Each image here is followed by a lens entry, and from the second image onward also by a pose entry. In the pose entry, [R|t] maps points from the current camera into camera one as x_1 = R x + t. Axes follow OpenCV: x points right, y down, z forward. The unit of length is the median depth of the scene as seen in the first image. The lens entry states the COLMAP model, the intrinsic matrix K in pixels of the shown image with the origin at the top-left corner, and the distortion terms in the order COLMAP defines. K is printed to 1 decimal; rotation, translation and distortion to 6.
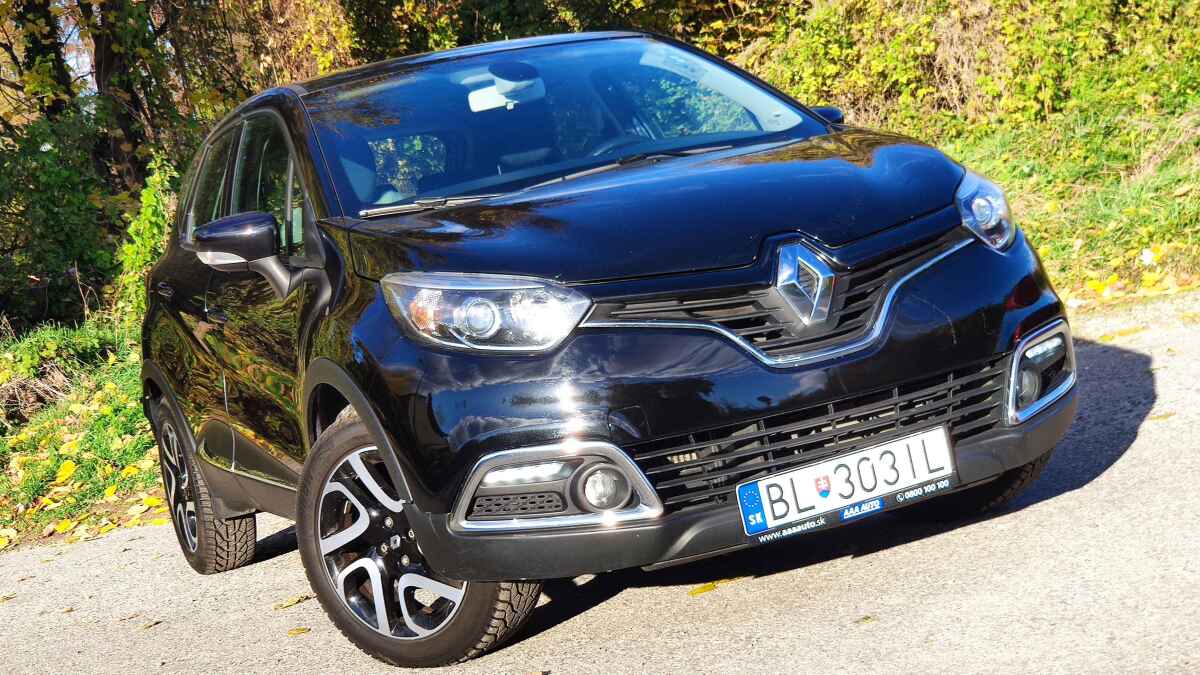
lens RADIAL K [[2113.3, 0, 564.0], [0, 2113.3, 365.5], [0, 0, 1]] dist [0.115461, 0.123018]
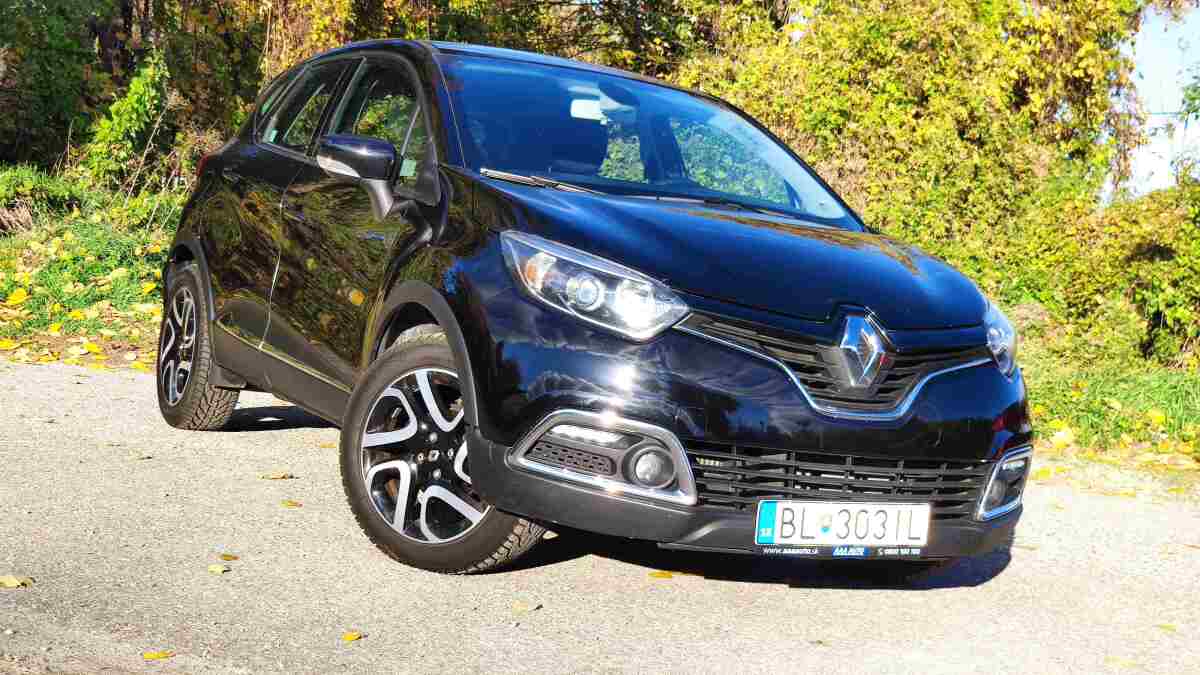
lens RADIAL K [[1831.9, 0, 600.0], [0, 1831.9, 337.5], [0, 0, 1]] dist [0.099154, 0.157996]
pose [[0.943265, 0.310283, 0.118218, -0.114135], [-0.307720, 0.950644, -0.039813, 0.030379], [-0.124736, 0.001176, 0.992189, 0.012620]]
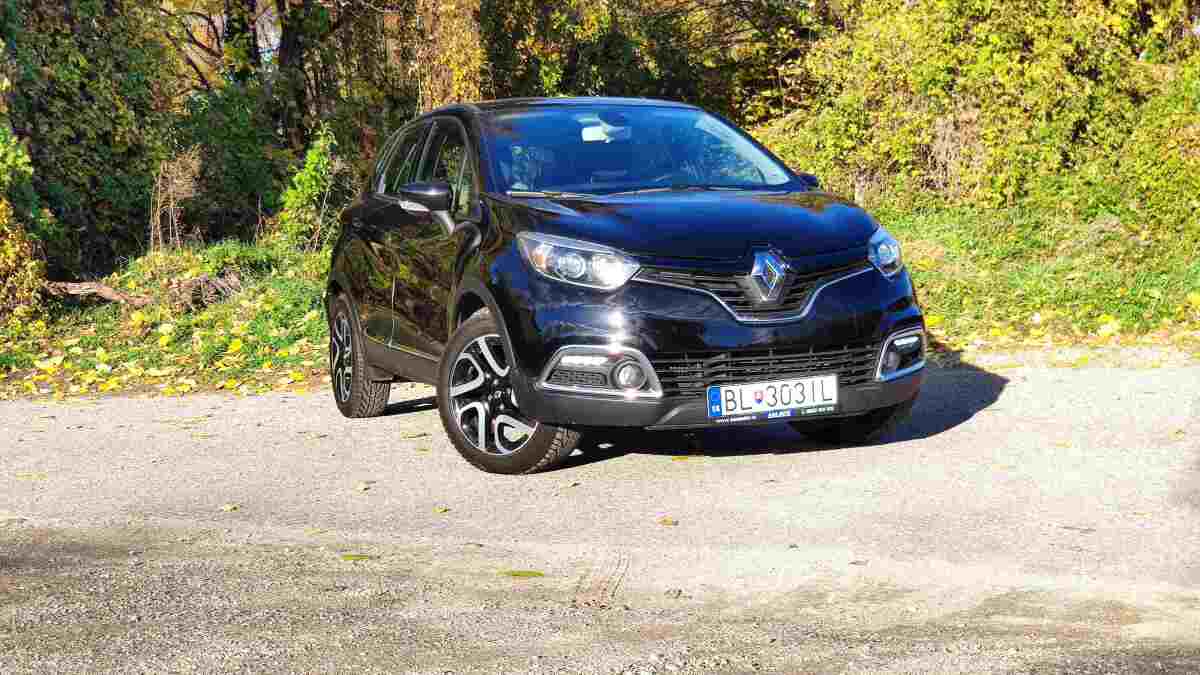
lens RADIAL K [[1820.5, 0, 600.0], [0, 1820.5, 337.5], [0, 0, 1]] dist [0.062490, 0.261934]
pose [[0.986781, 0.162057, -0.000098, -0.007647], [-0.162052, 0.986742, -0.008925, 0.034474], [-0.001350, 0.008823, 0.999960, -0.353379]]
